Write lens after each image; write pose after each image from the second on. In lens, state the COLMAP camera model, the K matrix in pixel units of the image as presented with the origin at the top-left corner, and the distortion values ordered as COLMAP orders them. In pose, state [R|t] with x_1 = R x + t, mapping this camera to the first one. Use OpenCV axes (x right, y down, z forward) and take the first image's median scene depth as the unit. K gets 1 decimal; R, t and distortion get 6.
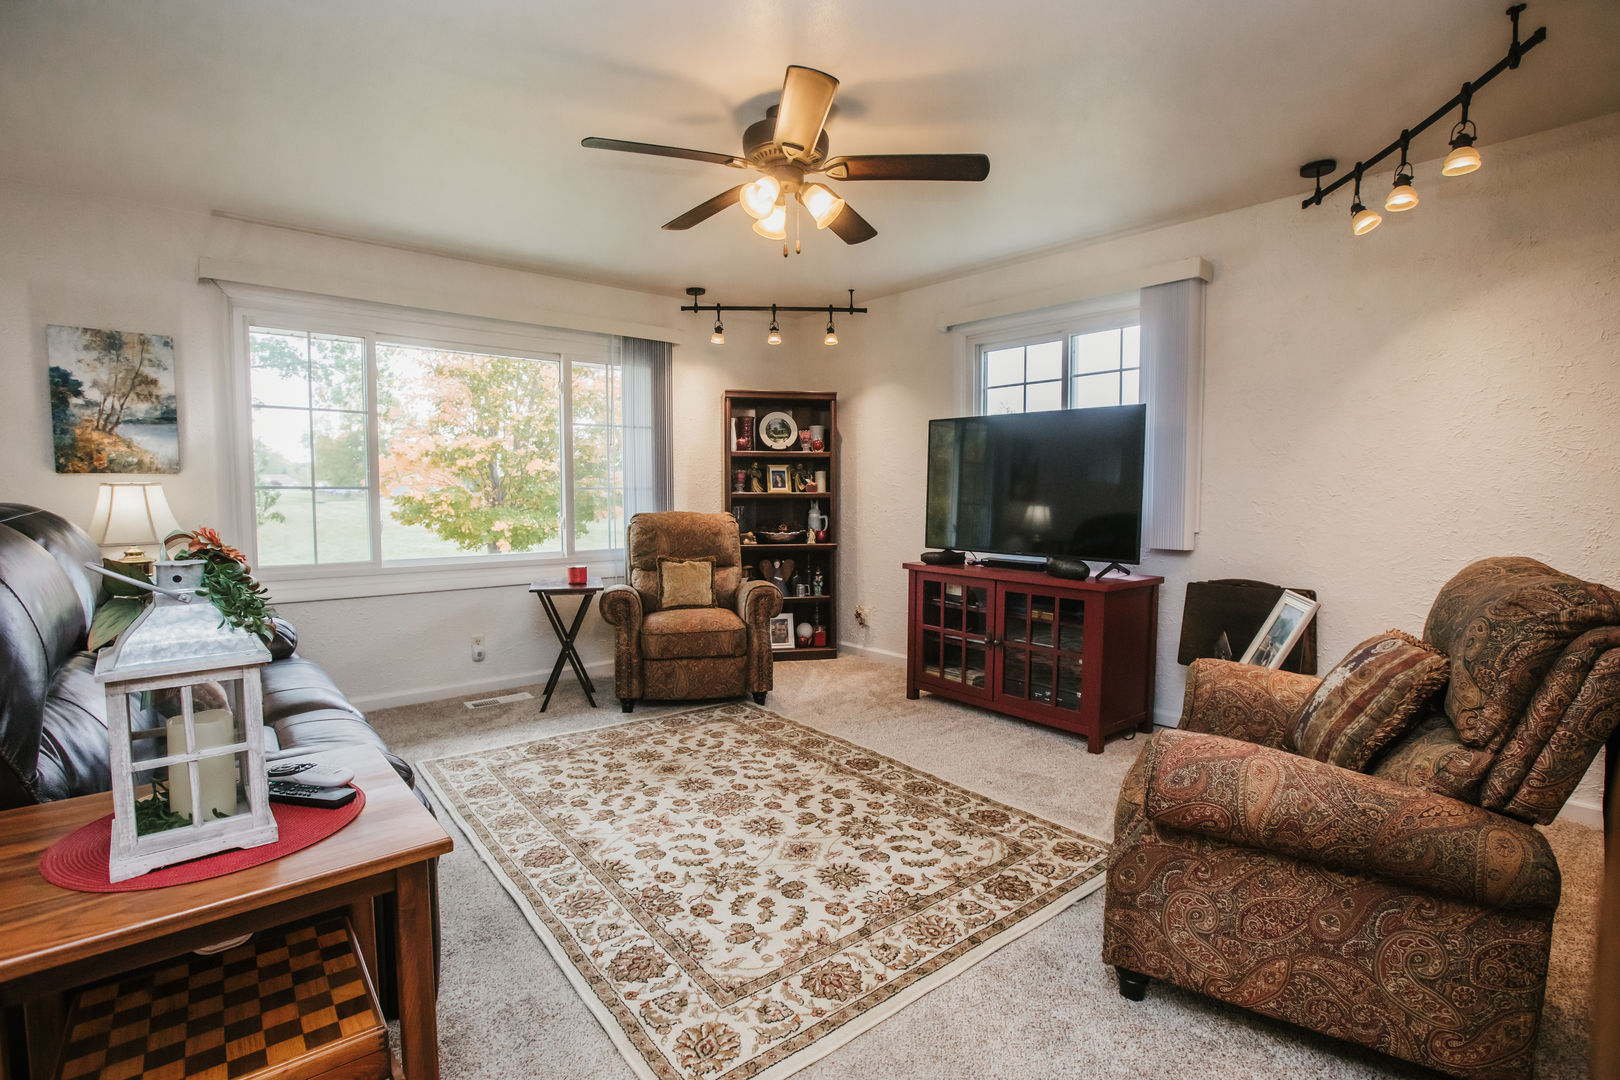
lens RADIAL K [[764.9, 0, 810.0], [0, 764.9, 540.0], [0, 0, 1]] dist [-0.082106, 0.052476]
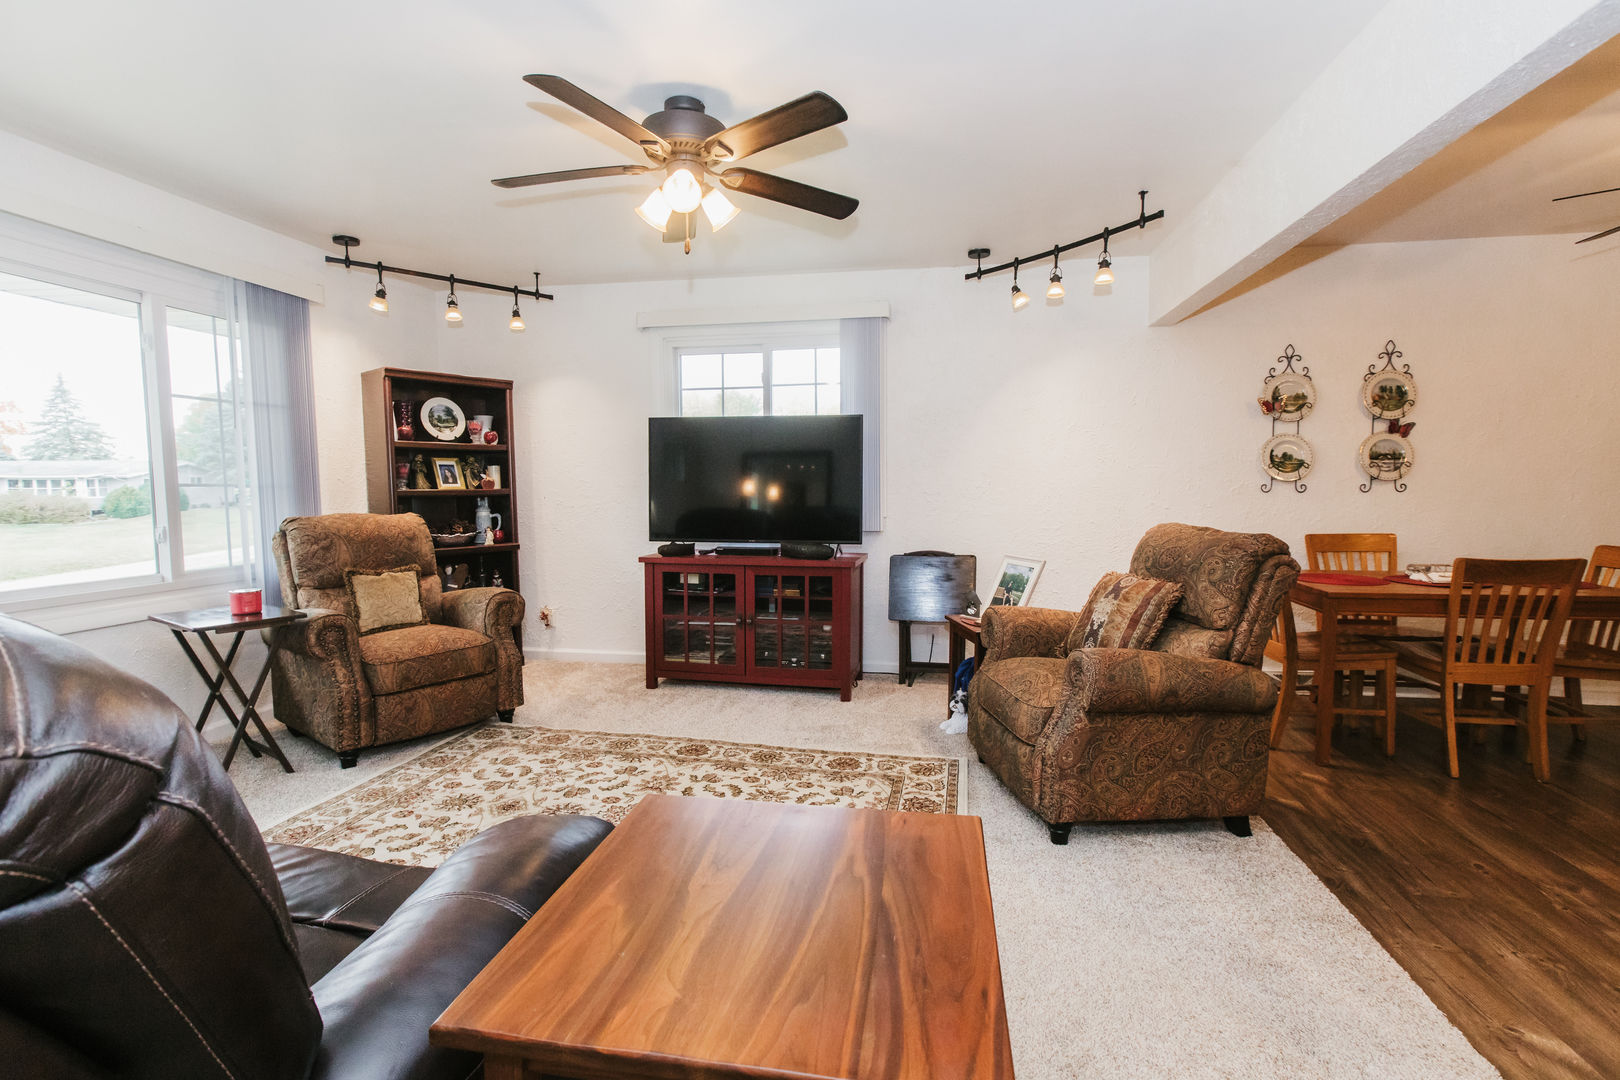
lens RADIAL K [[745.0, 0, 810.0], [0, 745.0, 540.0], [0, 0, 1]] dist [-0.001356, 0.000636]
pose [[0.770955, -0.051368, 0.634814, -0.356892], [0.045026, 0.998644, 0.026127, -0.009198], [-0.635296, 0.008440, 0.772223, 0.090019]]
